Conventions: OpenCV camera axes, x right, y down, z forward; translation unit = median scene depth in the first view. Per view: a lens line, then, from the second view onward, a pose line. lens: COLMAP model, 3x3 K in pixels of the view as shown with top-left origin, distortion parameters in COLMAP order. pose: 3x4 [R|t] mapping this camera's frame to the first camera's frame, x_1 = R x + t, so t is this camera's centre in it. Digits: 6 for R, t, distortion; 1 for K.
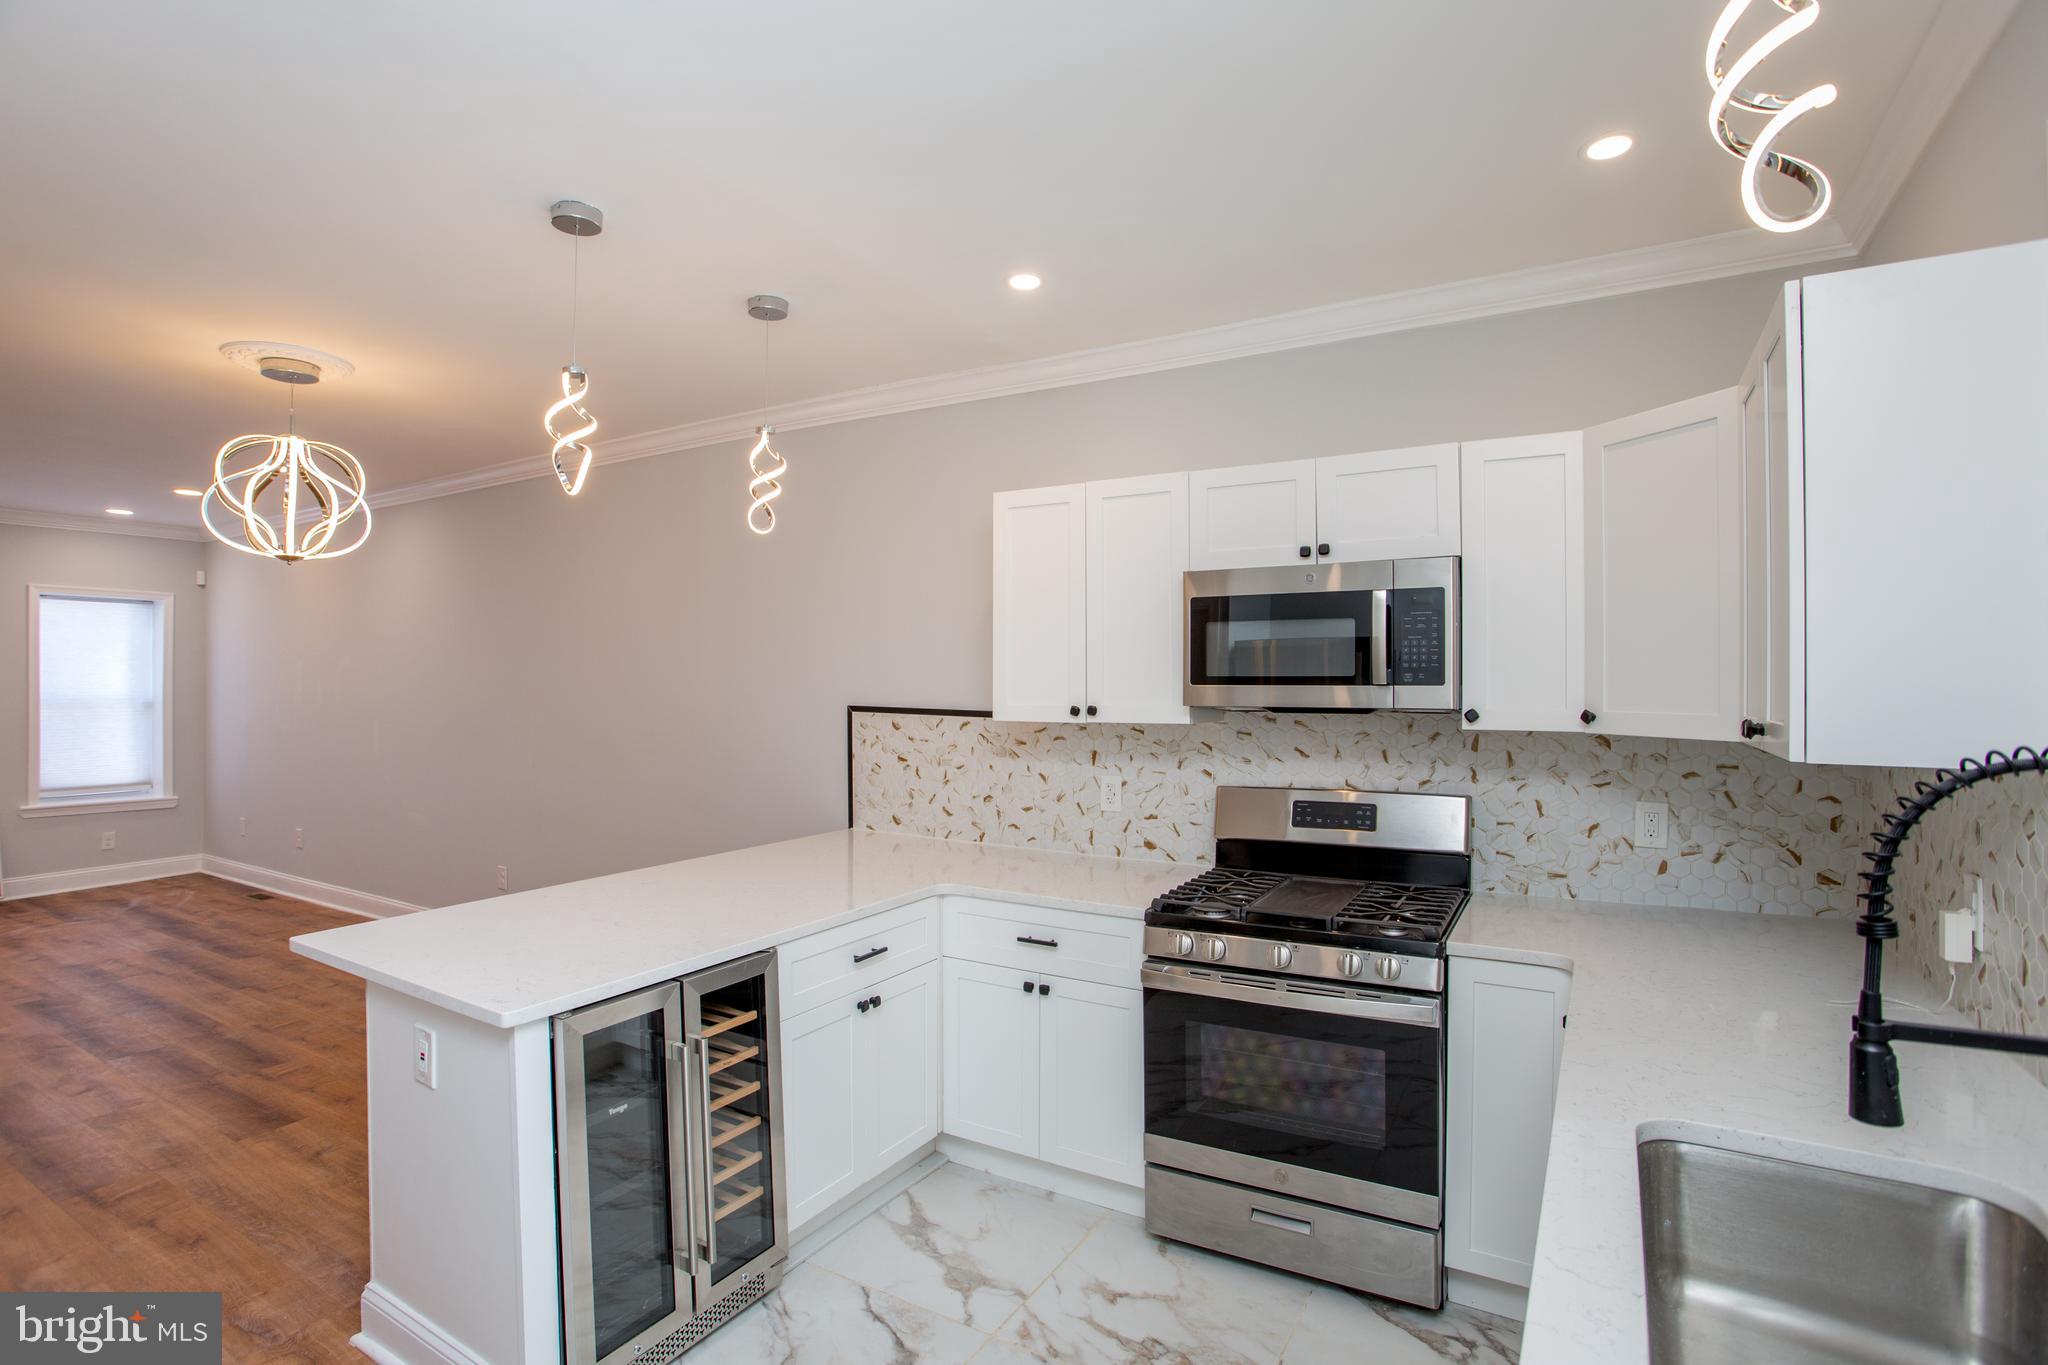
lens RADIAL K [[991.7, 0, 1013.9], [0, 991.7, 676.1], [0, 0, 1]] dist [-0.073819, 0.027897]
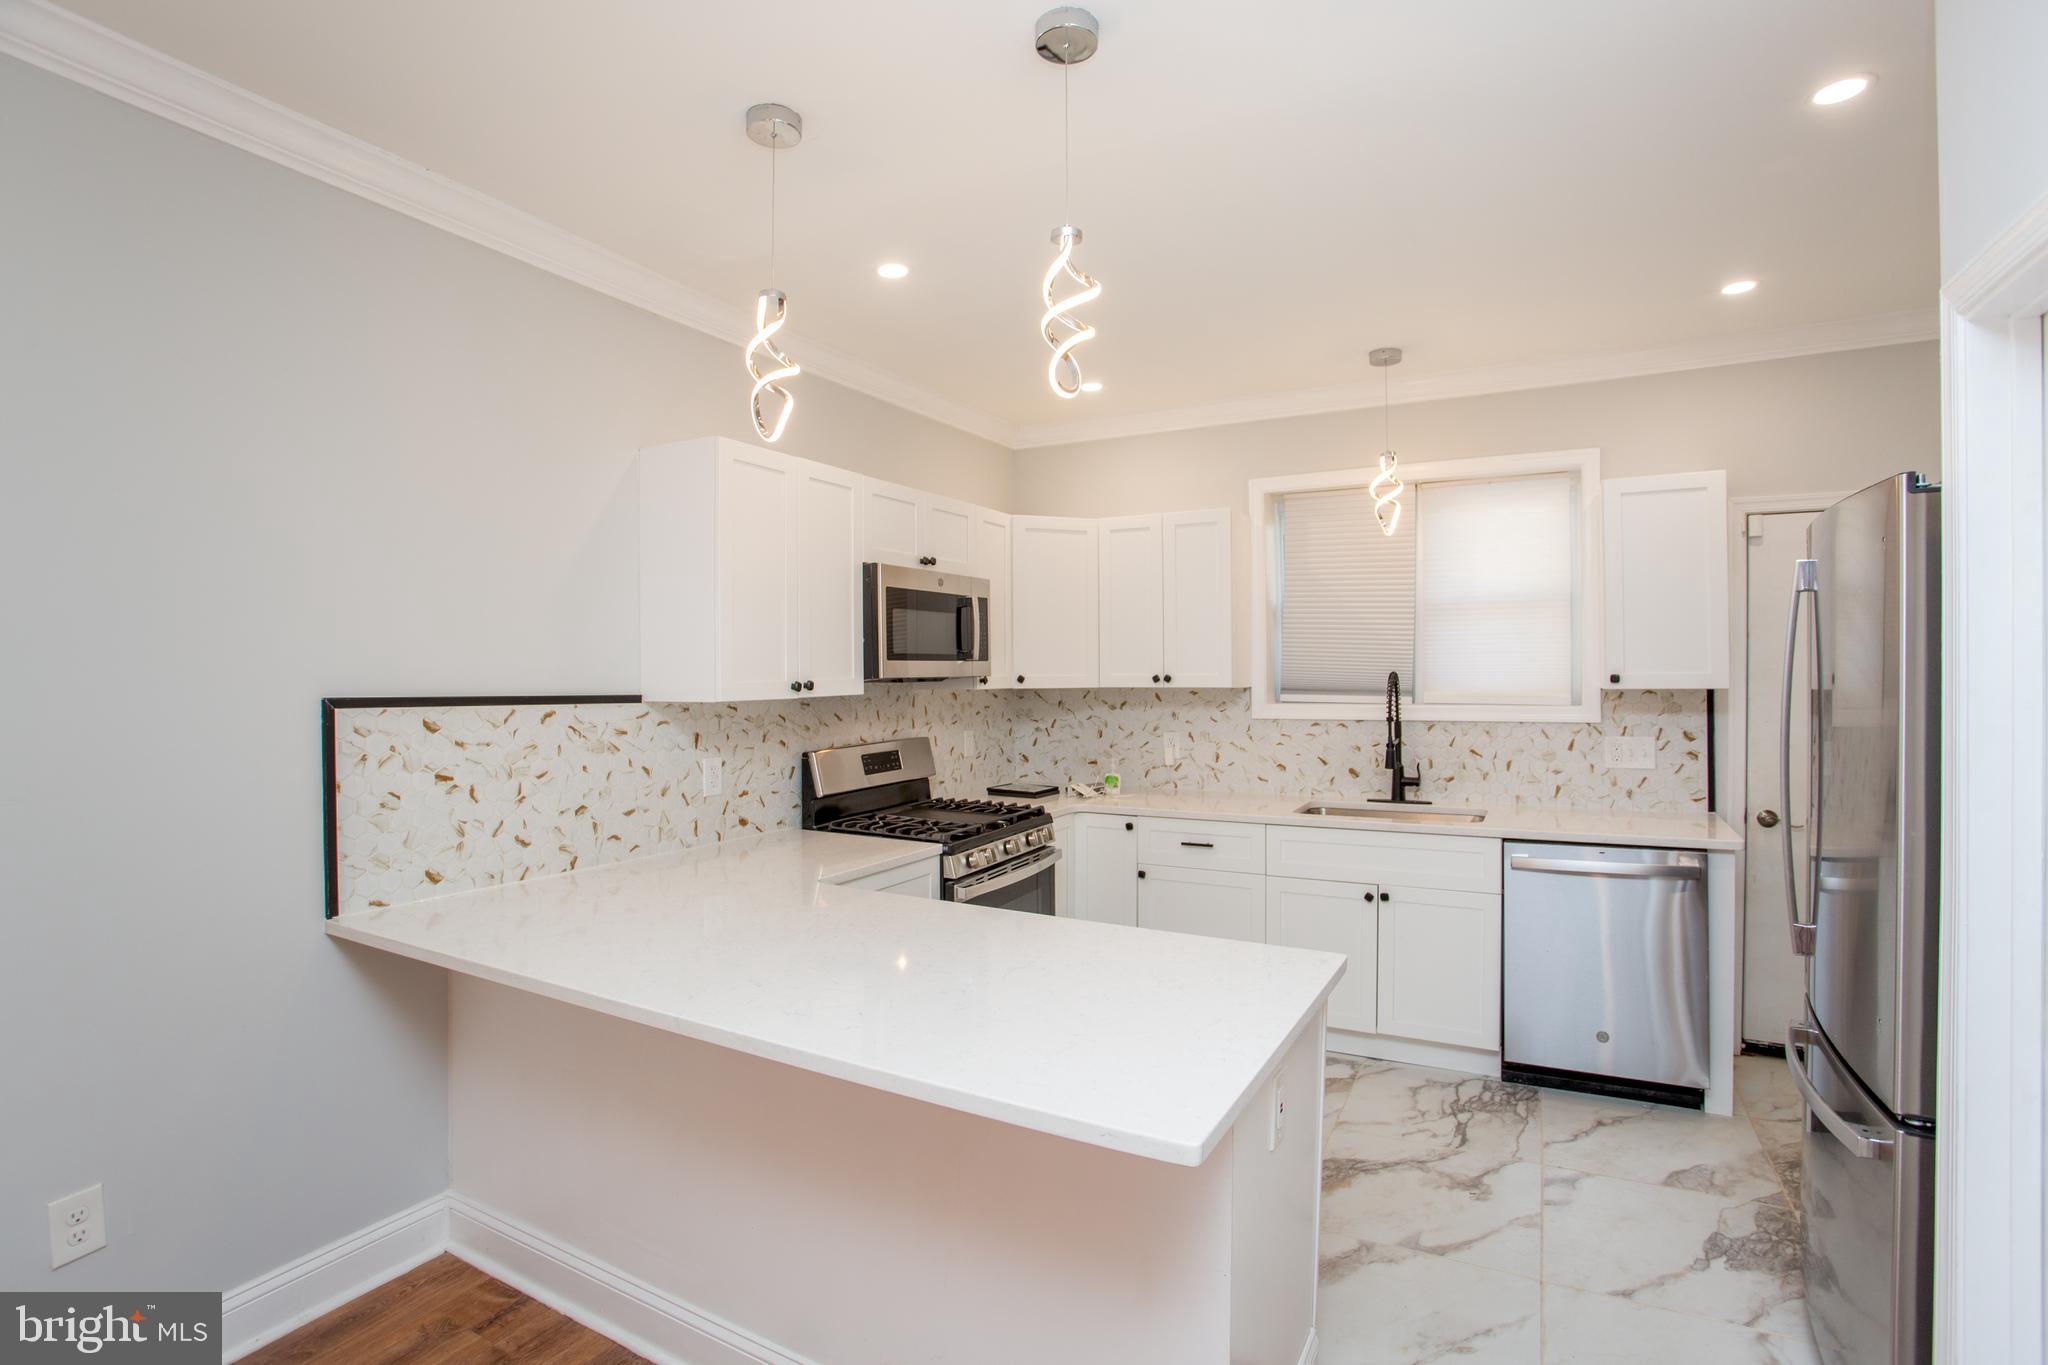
lens RADIAL K [[1001.4, 0, 1018.9], [0, 1001.4, 671.2], [0, 0, 1]] dist [-0.080461, 0.032390]
pose [[-0.043738, -0.002002, 0.999041, -0.877521], [0.000411, 0.999998, 0.002022, 0.016811], [-0.999043, 0.000499, -0.043737, 0.767516]]
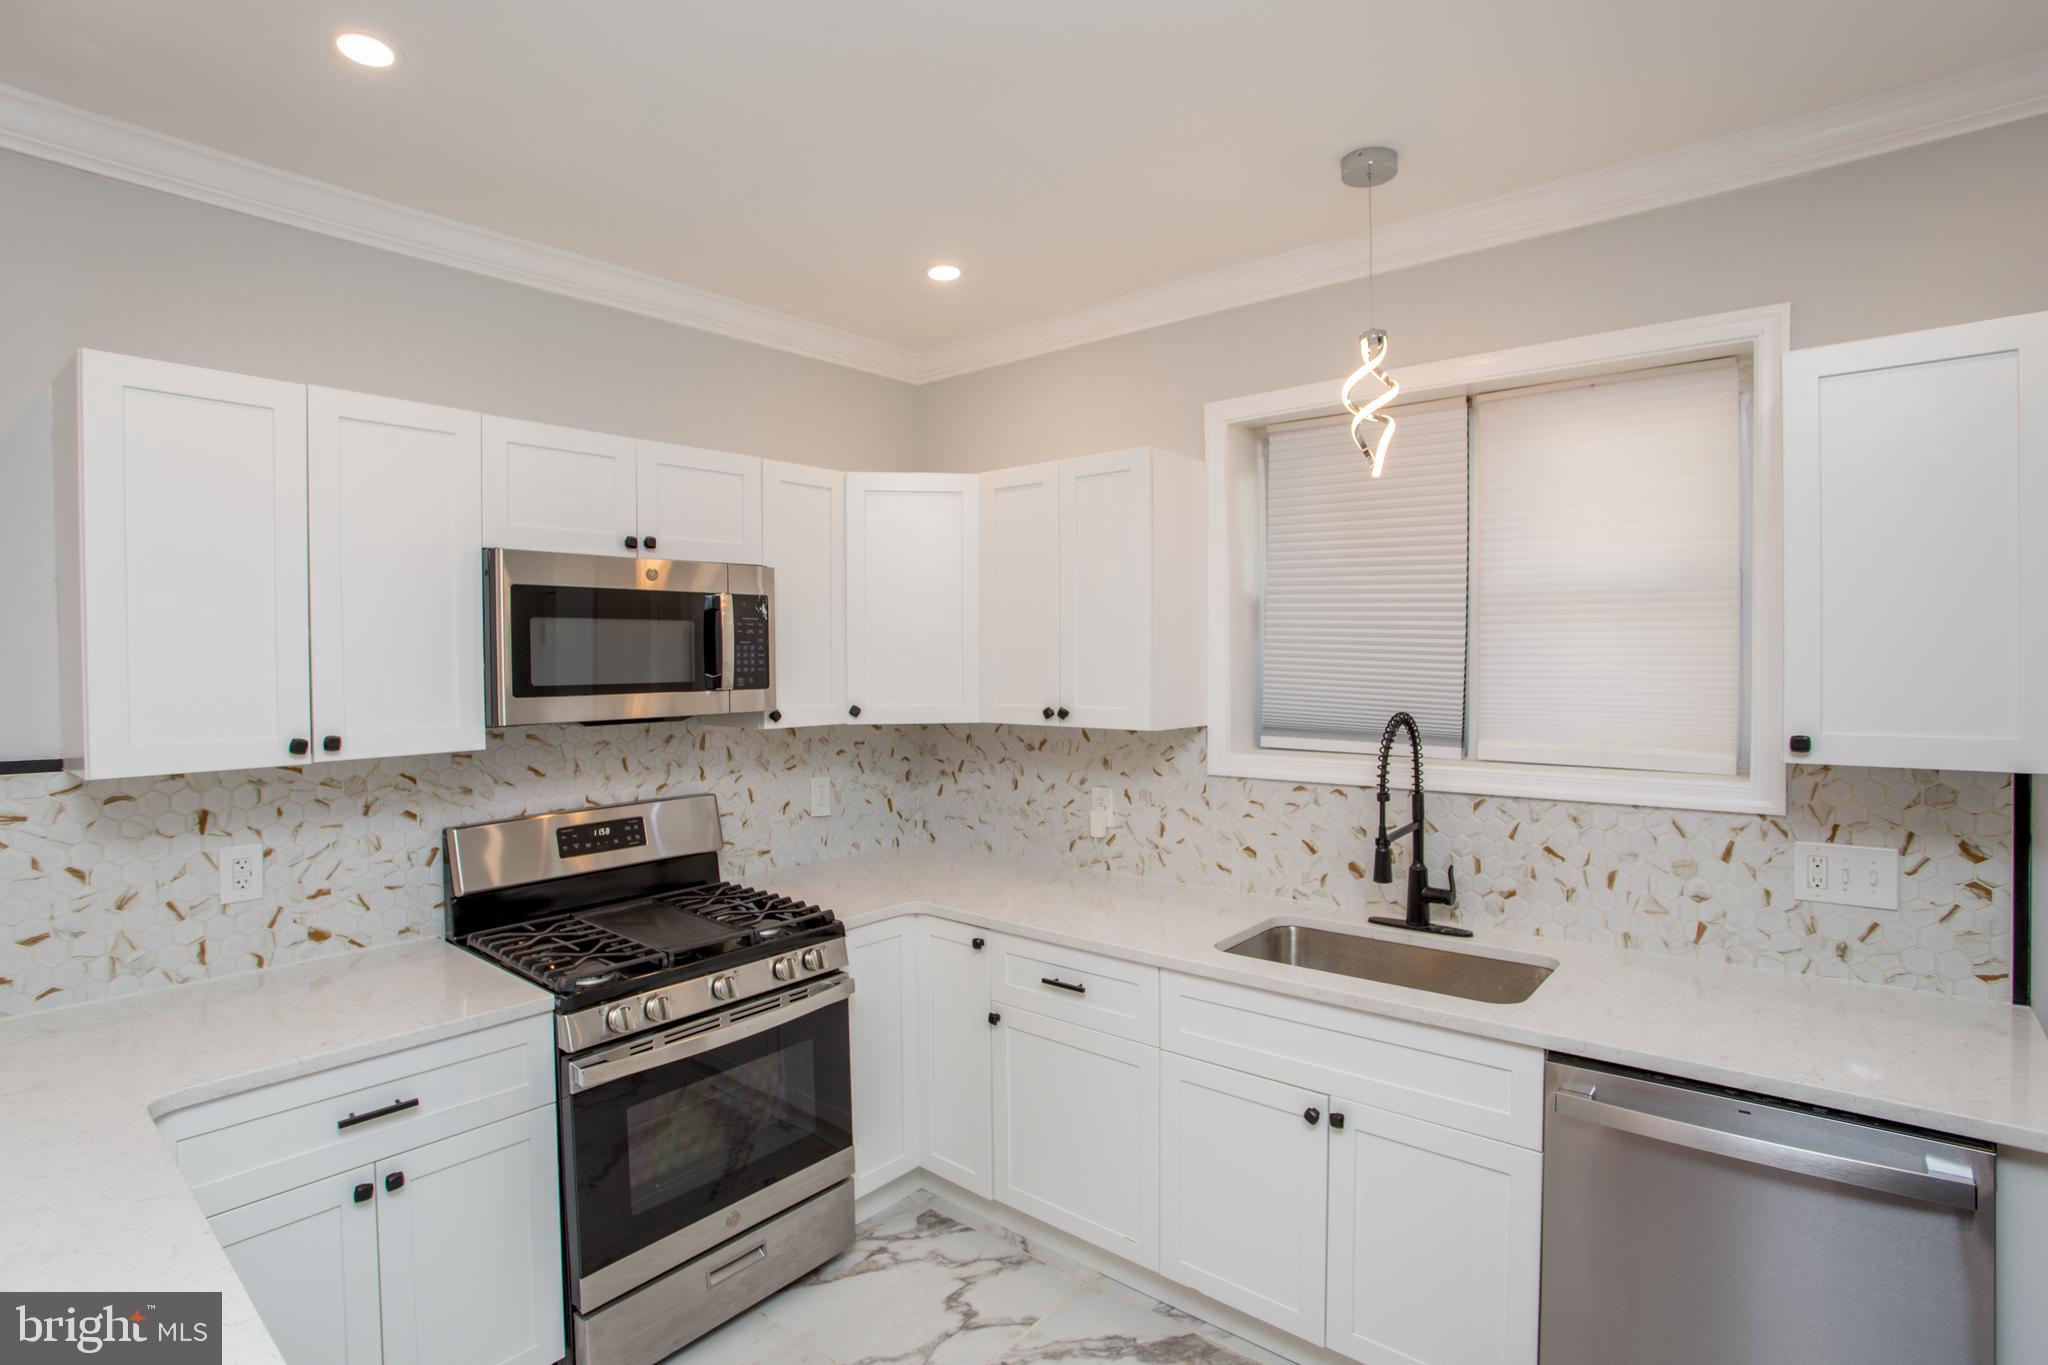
lens RADIAL K [[1018.9, 0, 1029.7], [0, 1018.9, 672.4], [0, 0, 1]] dist [-0.076564, 0.030939]
pose [[0.150188, -0.018894, 0.988477, -0.452564], [-0.000273, 0.999817, 0.019153, -0.022190], [-0.988657, -0.003146, 0.150155, 0.418933]]
